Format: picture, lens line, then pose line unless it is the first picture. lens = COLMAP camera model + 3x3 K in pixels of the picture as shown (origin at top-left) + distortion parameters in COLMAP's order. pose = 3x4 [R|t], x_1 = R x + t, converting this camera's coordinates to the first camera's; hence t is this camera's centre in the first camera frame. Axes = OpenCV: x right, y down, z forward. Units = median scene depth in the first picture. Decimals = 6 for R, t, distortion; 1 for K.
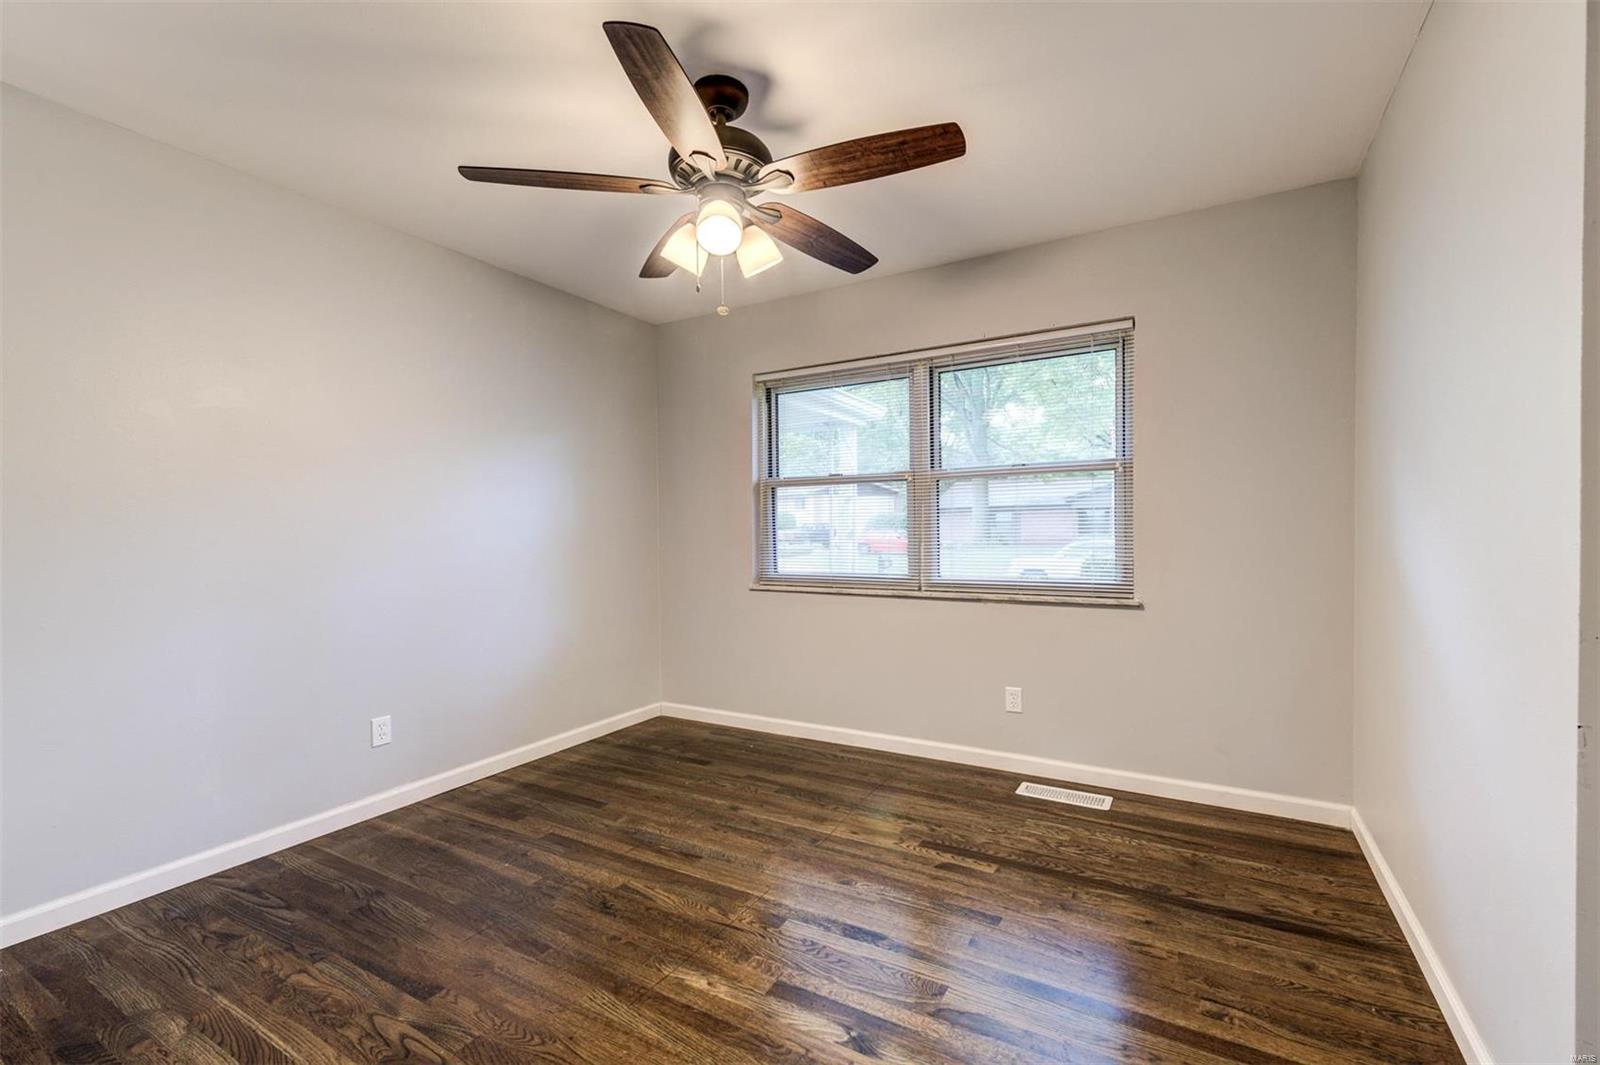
lens RADIAL K [[676.2, 0, 804.1], [0, 676.2, 532.9], [0, 0, 1]] dist [0.014560, -0.000071]
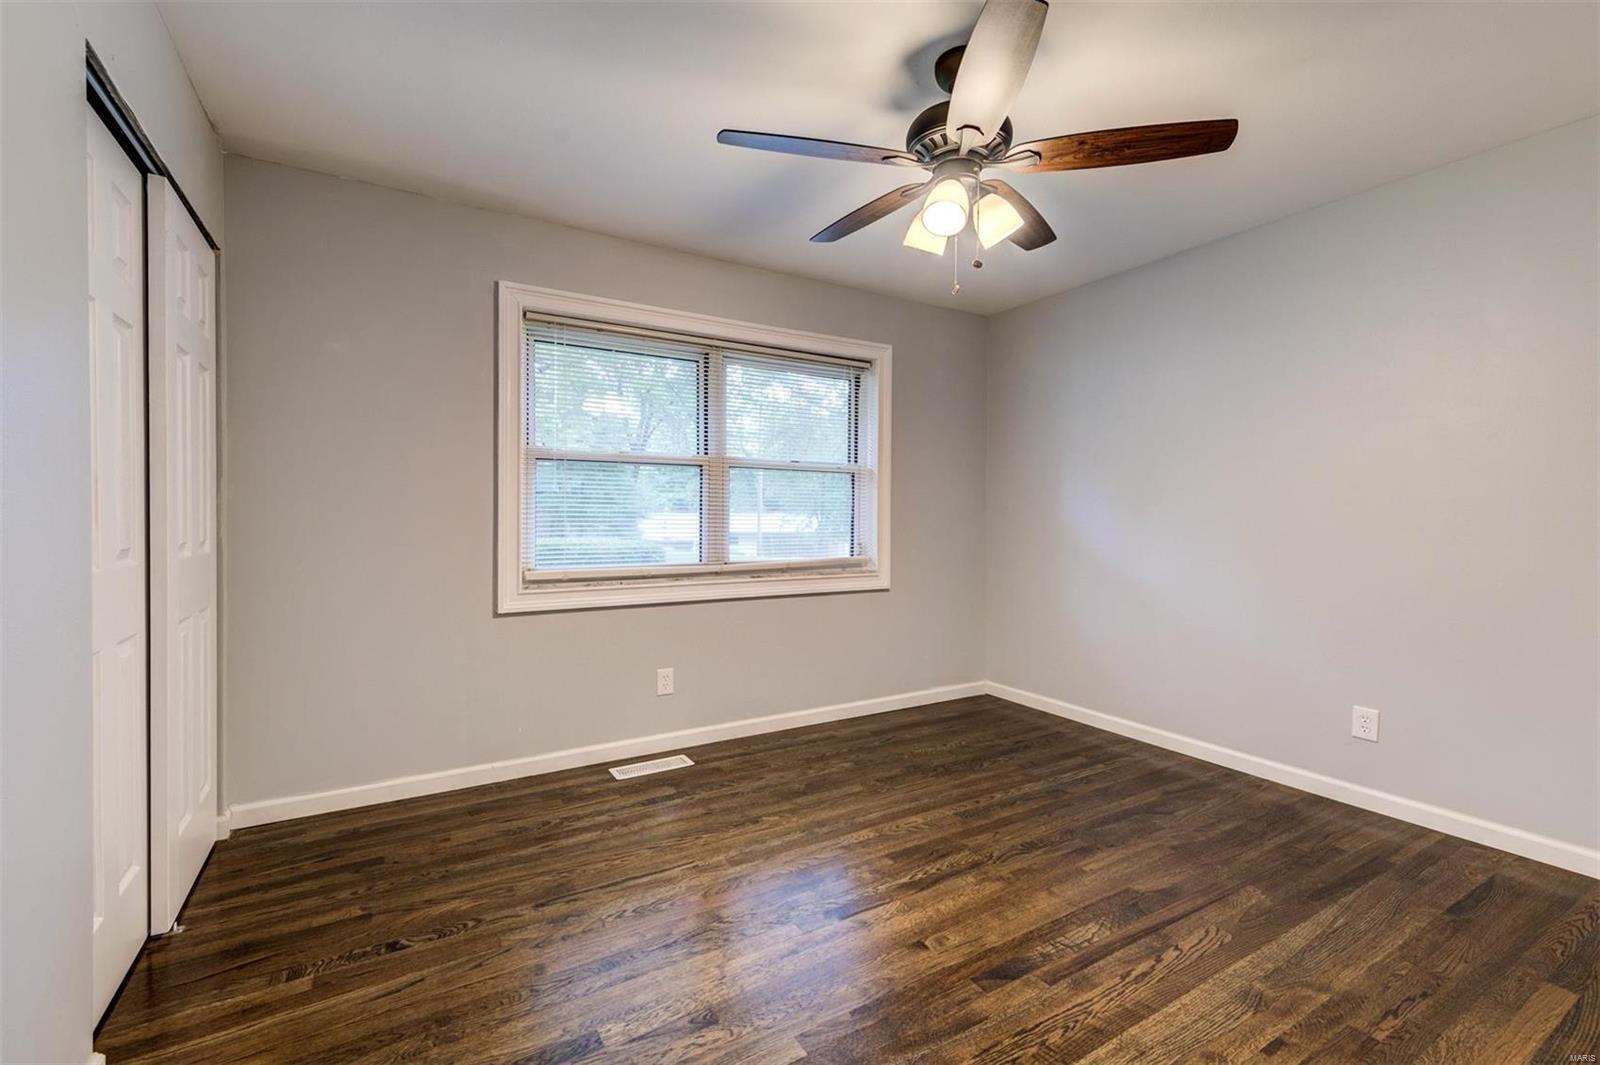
lens RADIAL K [[676.2, 0, 804.1], [0, 676.2, 532.9], [0, 0, 1]] dist [0.014560, -0.000071]
pose [[0.487886, -0.001512, 0.872906, -0.619194], [-0.004836, 0.999978, 0.004435, 0.014194], [-0.872894, -0.006385, 0.487868, 0.383269]]
